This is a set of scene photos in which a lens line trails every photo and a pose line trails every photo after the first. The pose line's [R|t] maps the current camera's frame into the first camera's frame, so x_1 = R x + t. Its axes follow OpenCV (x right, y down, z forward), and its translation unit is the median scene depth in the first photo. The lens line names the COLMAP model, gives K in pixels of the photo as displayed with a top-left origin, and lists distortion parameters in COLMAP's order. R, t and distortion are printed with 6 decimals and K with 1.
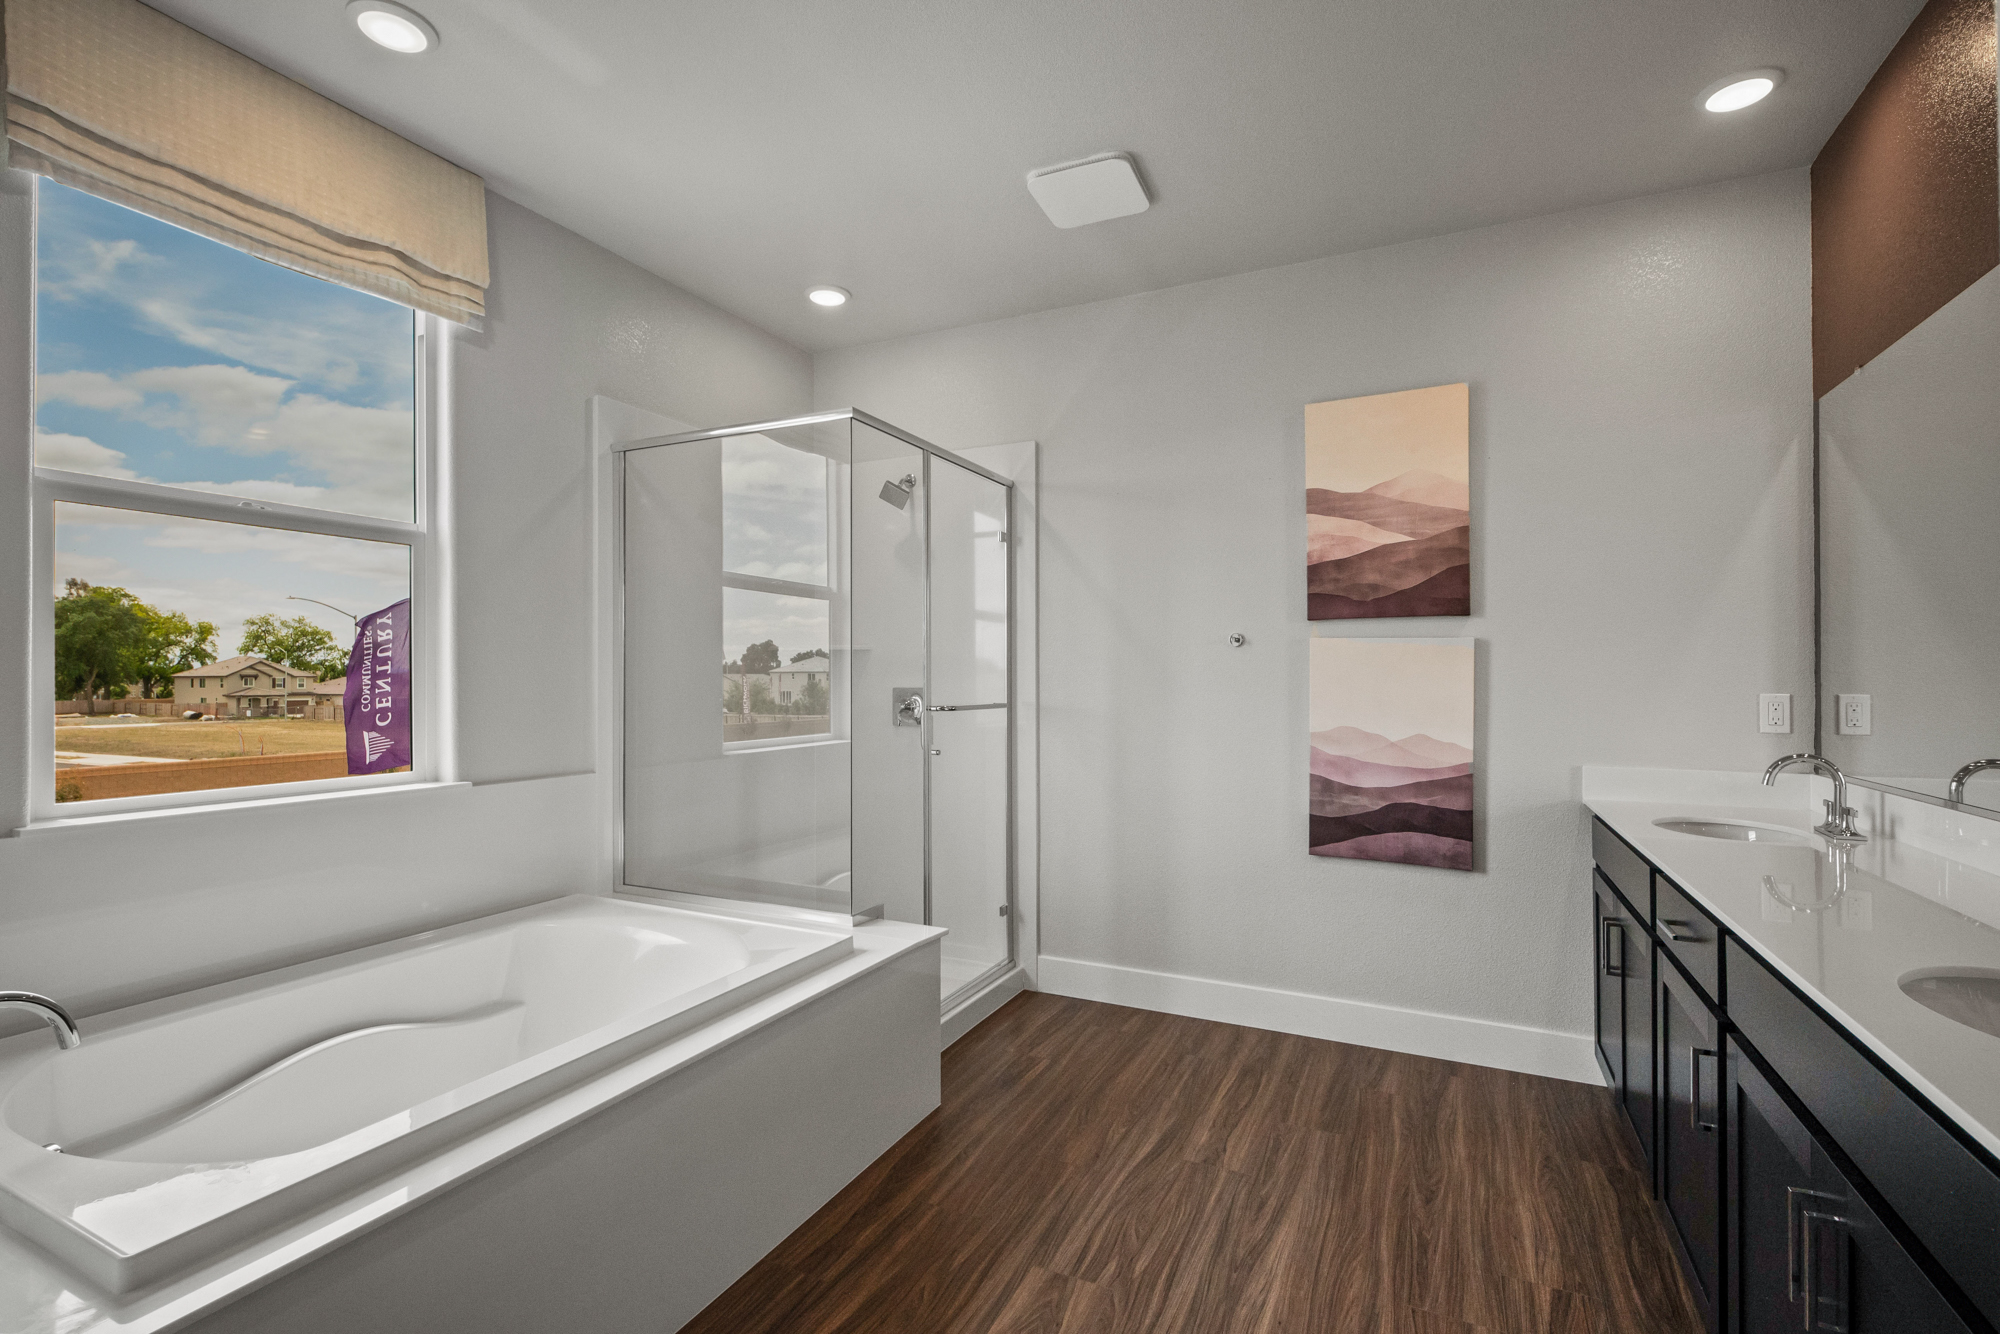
lens RADIAL K [[907.7, 0, 991.6], [0, 907.7, 674.2], [0, 0, 1]] dist [0.010821, -0.000377]
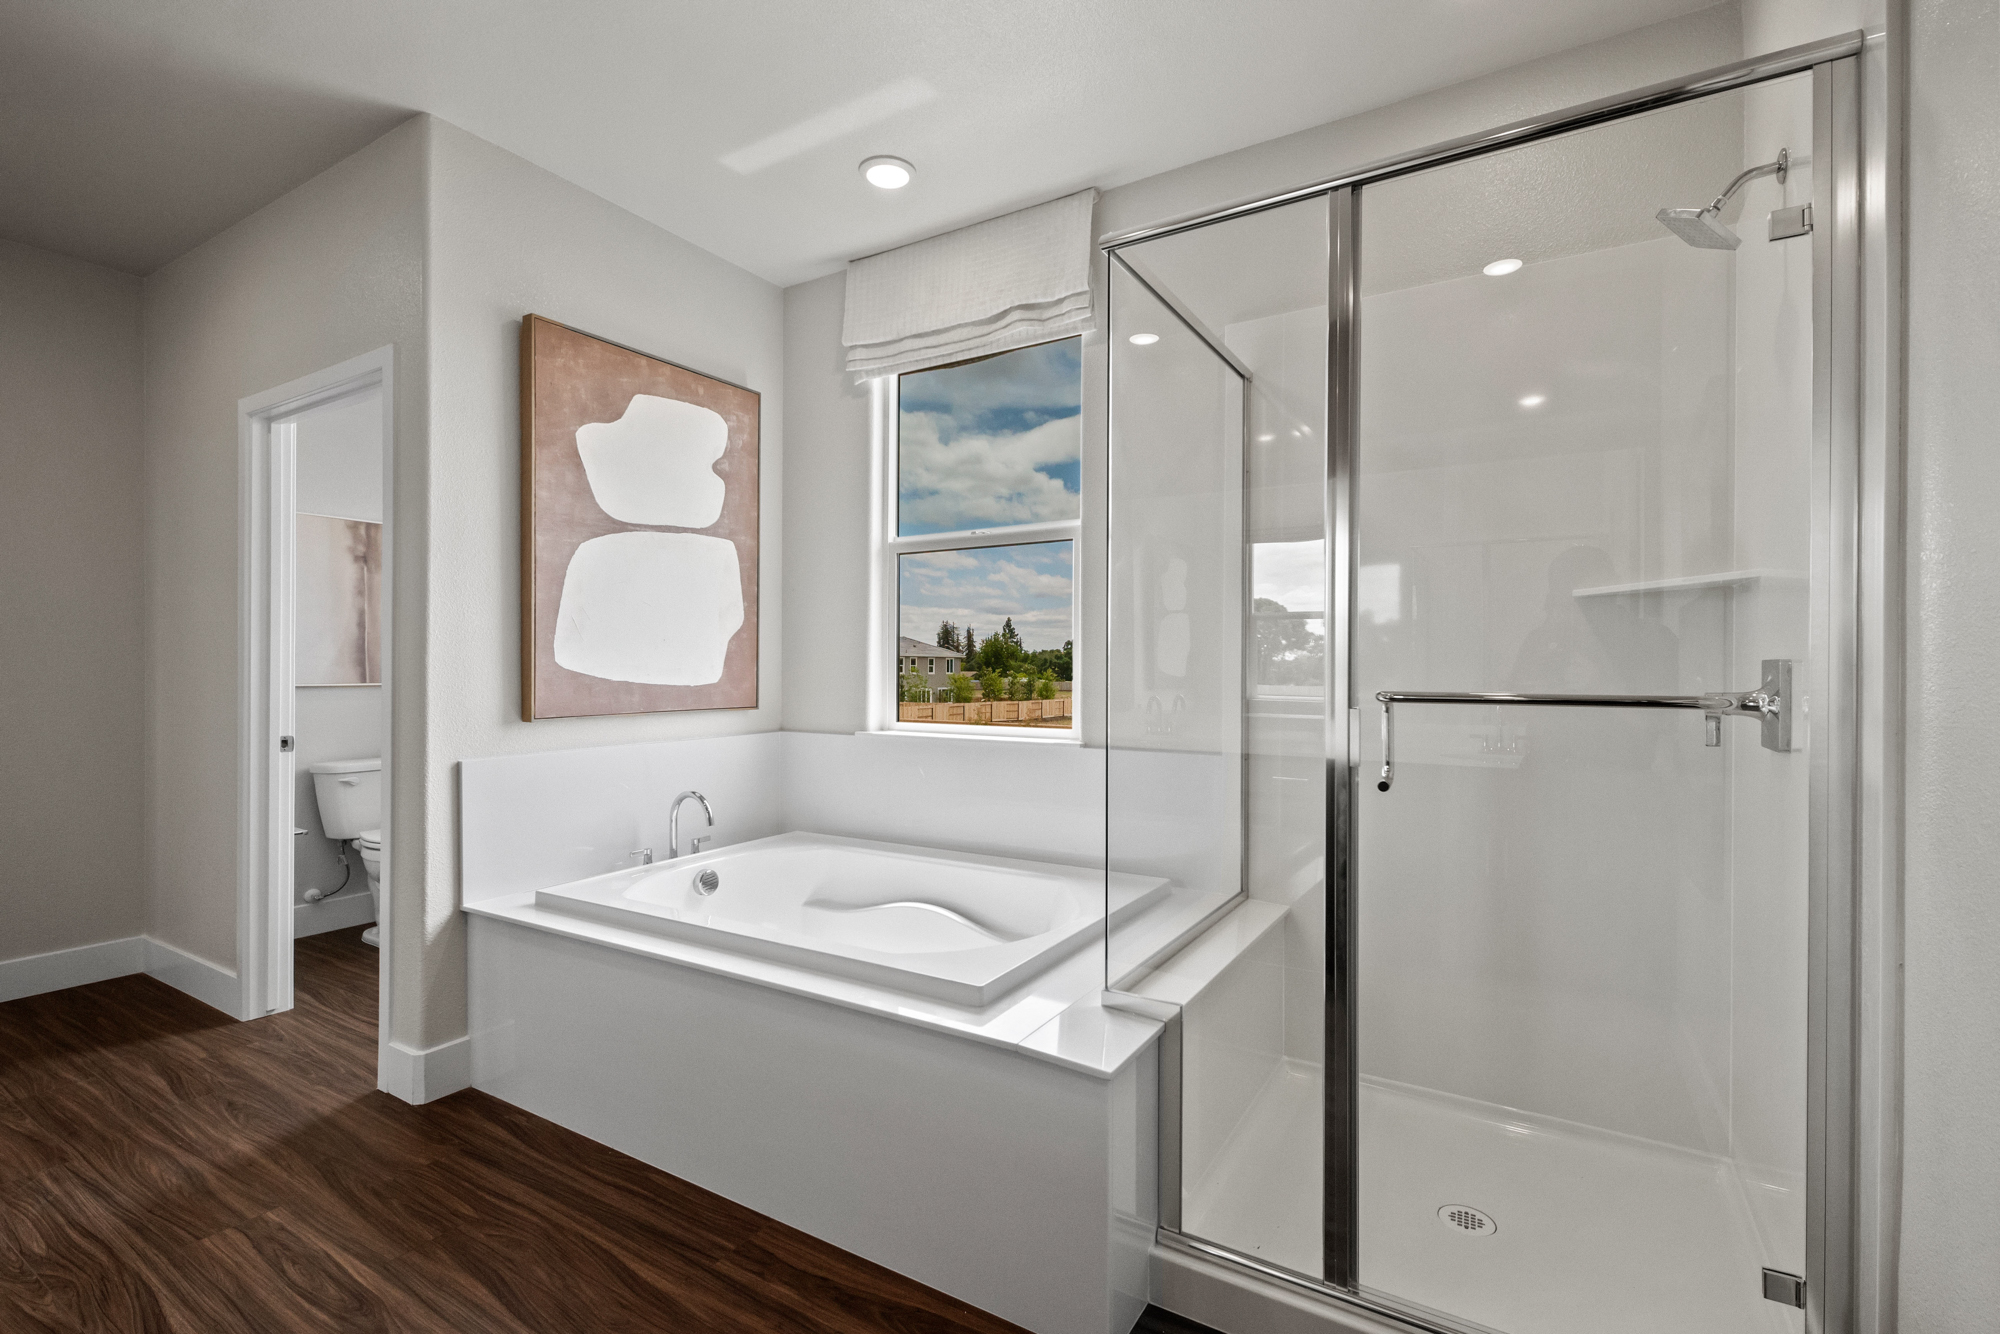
lens RADIAL K [[907.7, 0, 991.6], [0, 907.7, 674.2], [0, 0, 1]] dist [0.010821, -0.000377]
pose [[-0.092100, 0.005956, -0.995732, 0.681657], [0.001484, 0.999982, 0.005844, 0.033954], [0.995749, -0.000940, -0.092107, 1.258986]]
